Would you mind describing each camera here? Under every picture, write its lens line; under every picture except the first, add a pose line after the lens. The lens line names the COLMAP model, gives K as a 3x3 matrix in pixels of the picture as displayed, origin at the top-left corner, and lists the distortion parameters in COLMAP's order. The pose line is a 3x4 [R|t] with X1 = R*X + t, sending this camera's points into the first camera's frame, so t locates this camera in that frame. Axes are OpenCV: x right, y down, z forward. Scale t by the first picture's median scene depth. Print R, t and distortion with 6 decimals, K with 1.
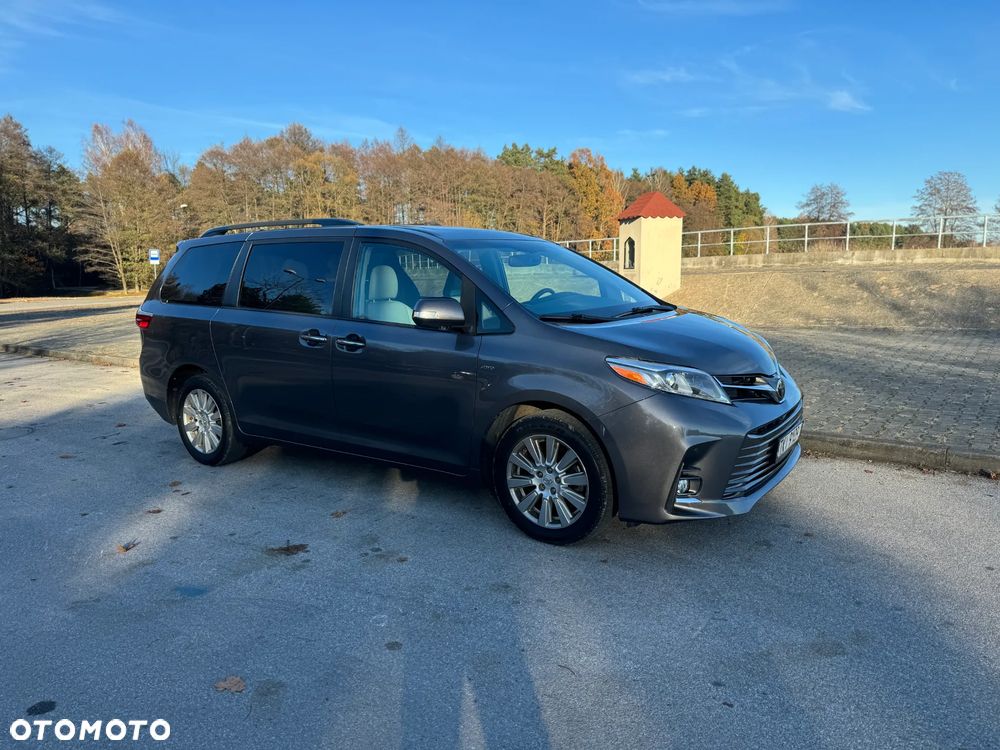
lens RADIAL K [[698.5, 0, 503.5], [0, 698.5, 379.0], [0, 0, 1]] dist [0.051590, -0.069444]
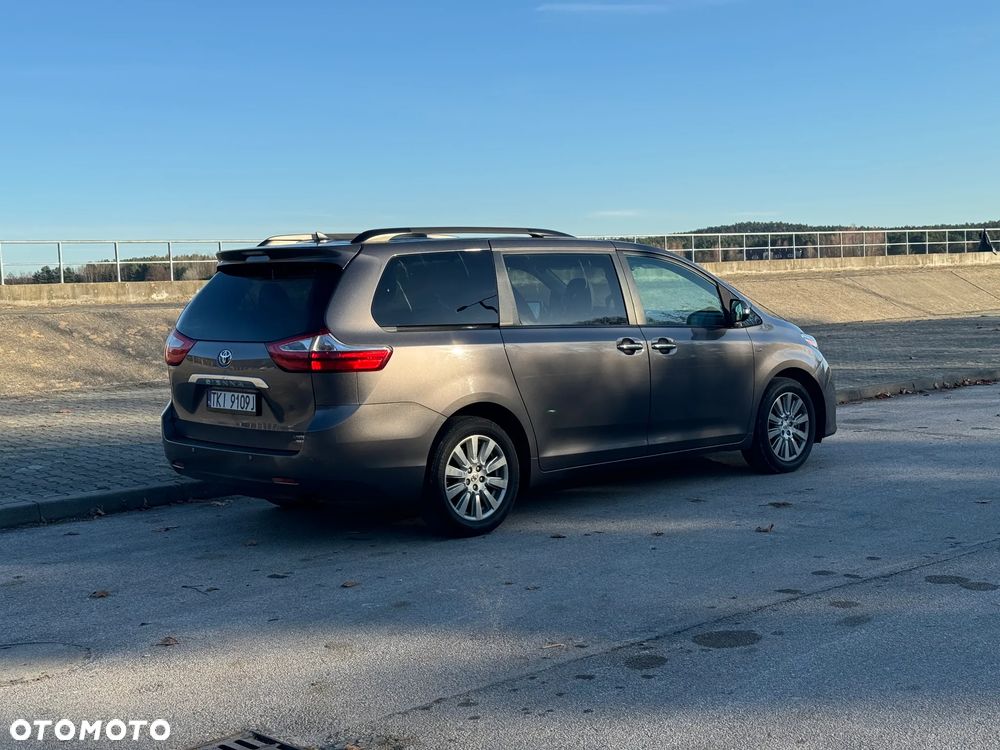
lens RADIAL K [[1366.4, 0, 502.1], [0, 1366.4, 400.1], [0, 0, 1]] dist [0.150949, -0.154381]
pose [[0.220454, -0.068771, 0.972970, -0.578519], [0.180392, 0.983178, 0.028619, -0.018740], [-0.958571, 0.169207, 0.229152, 0.191453]]
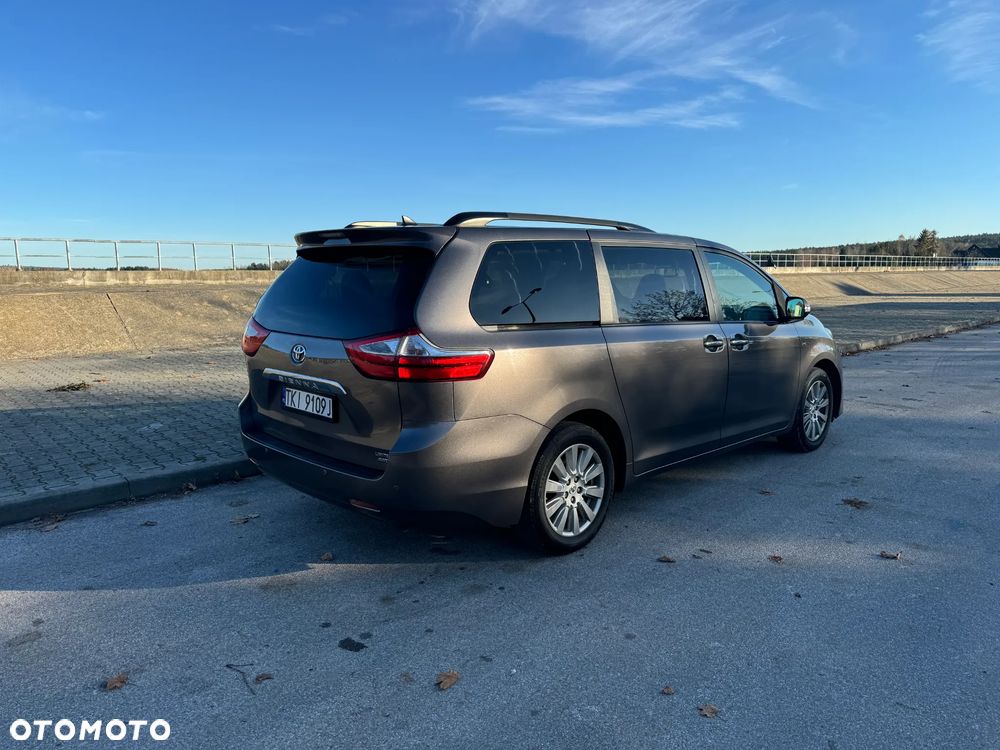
lens RADIAL K [[698.5, 0, 503.5], [0, 698.5, 379.0], [0, 0, 1]] dist [0.051590, -0.069444]
pose [[0.198096, -0.121595, 0.972611, -0.342883], [0.156306, 0.983497, 0.091121, -0.038149], [-0.967640, 0.133974, 0.213832, 0.280755]]
